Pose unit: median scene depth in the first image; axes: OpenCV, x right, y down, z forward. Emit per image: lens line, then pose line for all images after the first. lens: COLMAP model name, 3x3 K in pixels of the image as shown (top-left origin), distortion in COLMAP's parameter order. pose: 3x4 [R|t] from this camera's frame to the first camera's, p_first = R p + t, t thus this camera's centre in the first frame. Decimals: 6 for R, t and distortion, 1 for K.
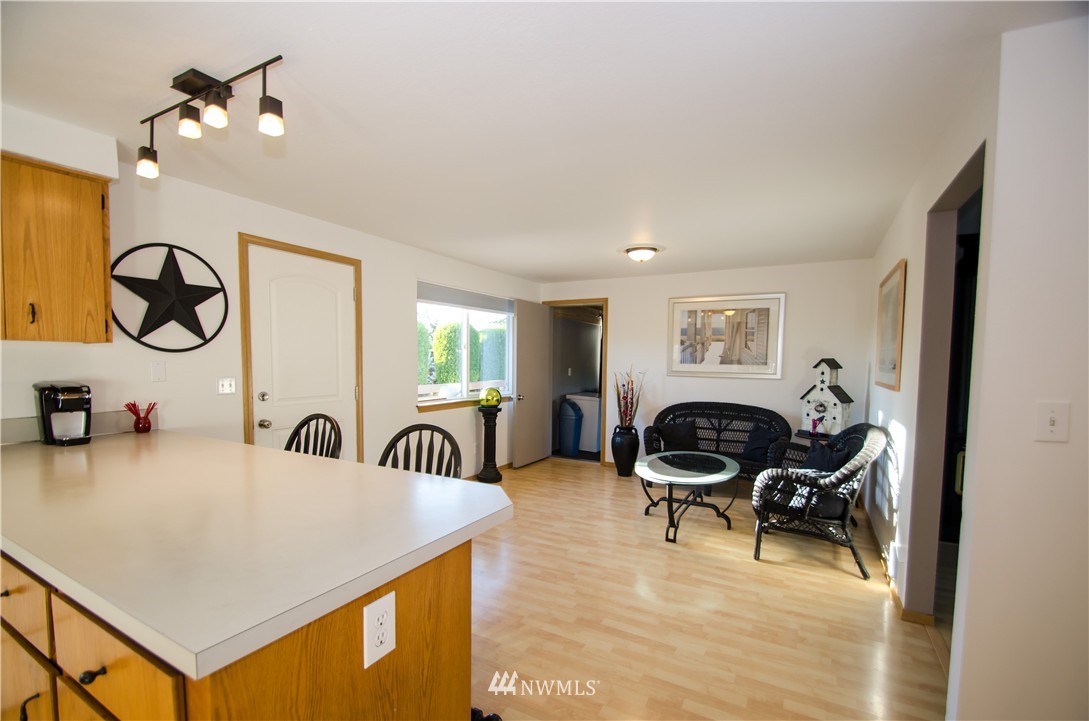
lens RADIAL K [[474.9, 0, 545.9], [0, 474.9, 388.3], [0, 0, 1]] dist [0.016774, -0.018052]
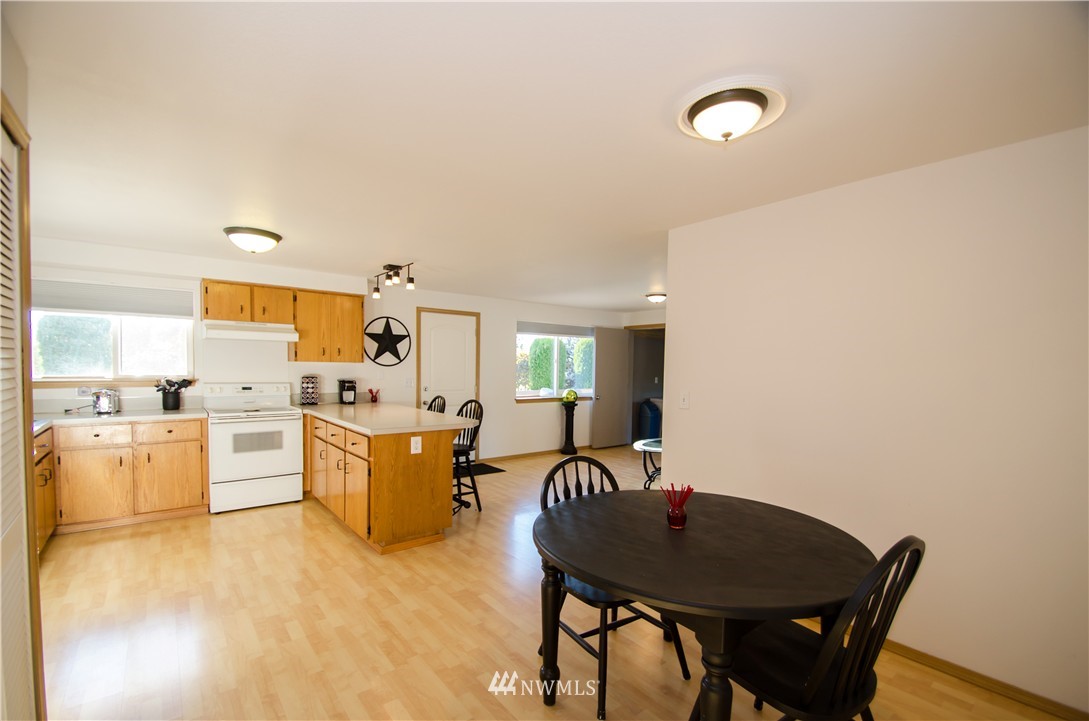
lens RADIAL K [[474.9, 0, 545.9], [0, 474.9, 388.3], [0, 0, 1]] dist [0.016774, -0.018052]
pose [[0.926742, 0.020151, -0.375158, 0.696644], [-0.027444, 0.999524, -0.014107, 0.034388], [0.374695, 0.023369, 0.926854, -0.726789]]
